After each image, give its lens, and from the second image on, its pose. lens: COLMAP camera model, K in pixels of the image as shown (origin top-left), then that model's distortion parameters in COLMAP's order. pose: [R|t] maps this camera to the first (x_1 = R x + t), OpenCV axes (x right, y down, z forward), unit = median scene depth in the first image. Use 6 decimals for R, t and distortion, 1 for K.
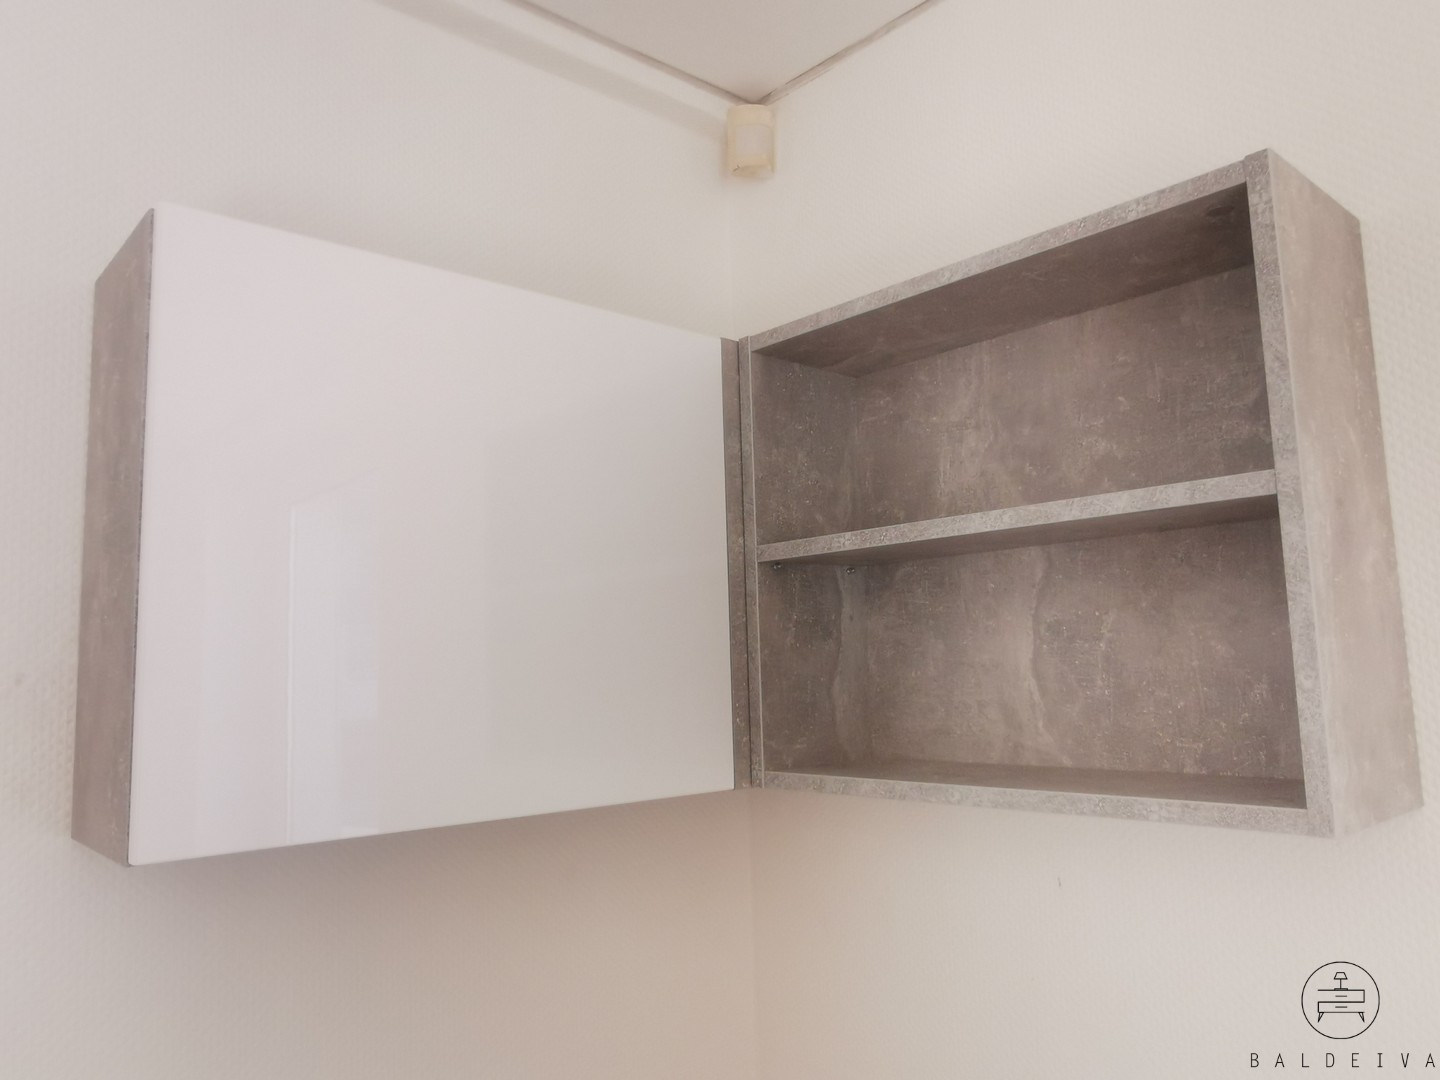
lens RADIAL K [[1077.0, 0, 720.0], [0, 1077.0, 540.0], [0, 0, 1]] dist [-0.004985, -0.001278]
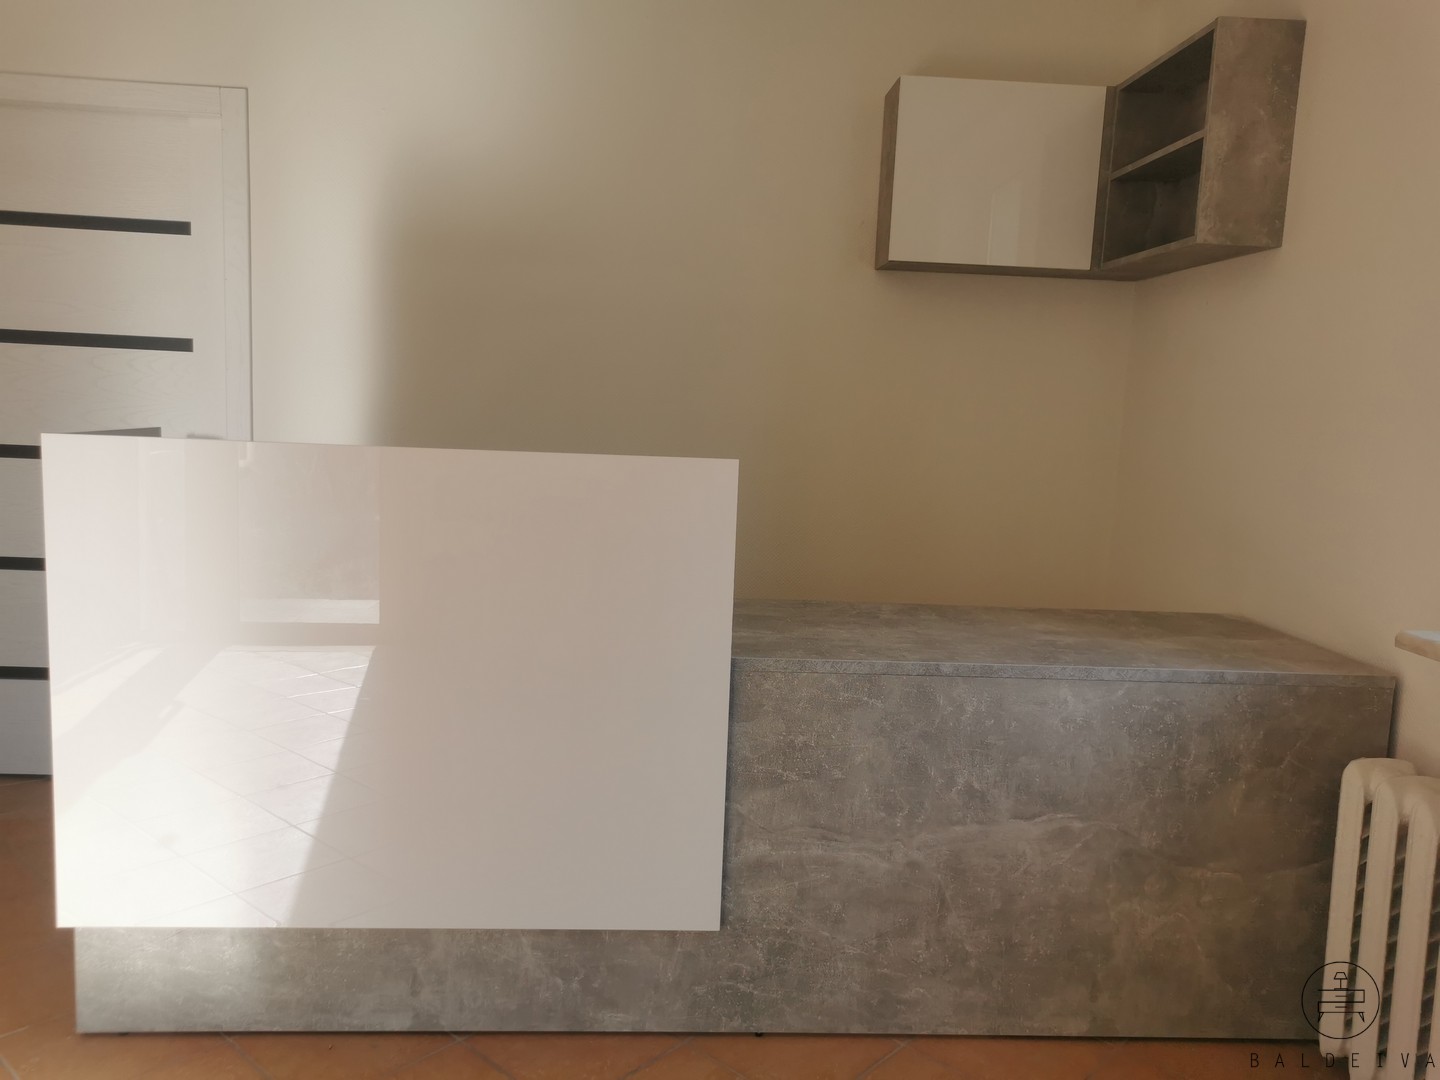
lens RADIAL K [[1118.0, 0, 720.0], [0, 1118.0, 540.0], [0, 0, 1]] dist [0.023775, -0.007776]
pose [[0.770885, 0.139979, -0.621404, 1.119325], [0.016688, 0.970782, 0.239384, 0.199629], [0.636756, -0.194907, 0.746025, -1.777346]]
